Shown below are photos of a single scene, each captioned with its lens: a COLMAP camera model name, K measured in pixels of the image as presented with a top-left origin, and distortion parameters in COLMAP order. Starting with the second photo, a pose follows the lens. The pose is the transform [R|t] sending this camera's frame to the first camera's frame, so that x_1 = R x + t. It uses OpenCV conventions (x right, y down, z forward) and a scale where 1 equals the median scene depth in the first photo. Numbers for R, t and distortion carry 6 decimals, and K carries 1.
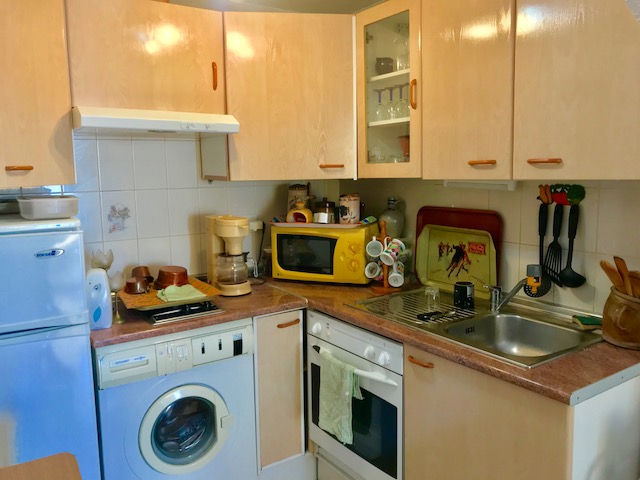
lens RADIAL K [[516.0, 0, 320.1], [0, 516.0, 238.9], [0, 0, 1]] dist [0.051449, 0.002216]
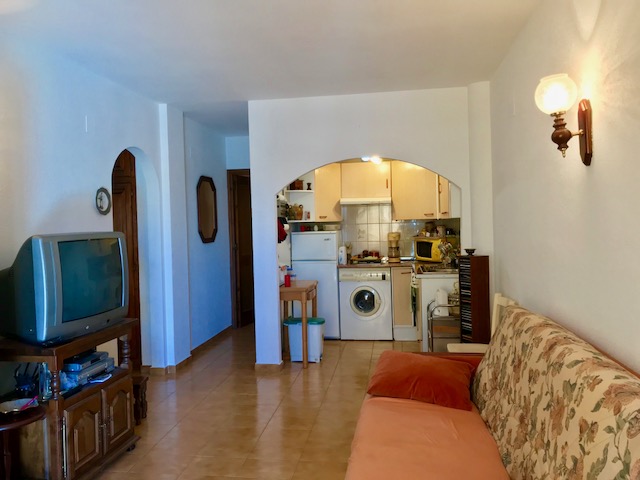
lens RADIAL K [[516.0, 0, 320.0], [0, 516.0, 239.3], [0, 0, 1]] dist [0.051449, 0.002216]
pose [[0.710770, 0.023487, -0.703033, 1.402353], [-0.074649, 0.996317, -0.042185, 0.127219], [0.699453, 0.082464, 0.709905, -1.137413]]
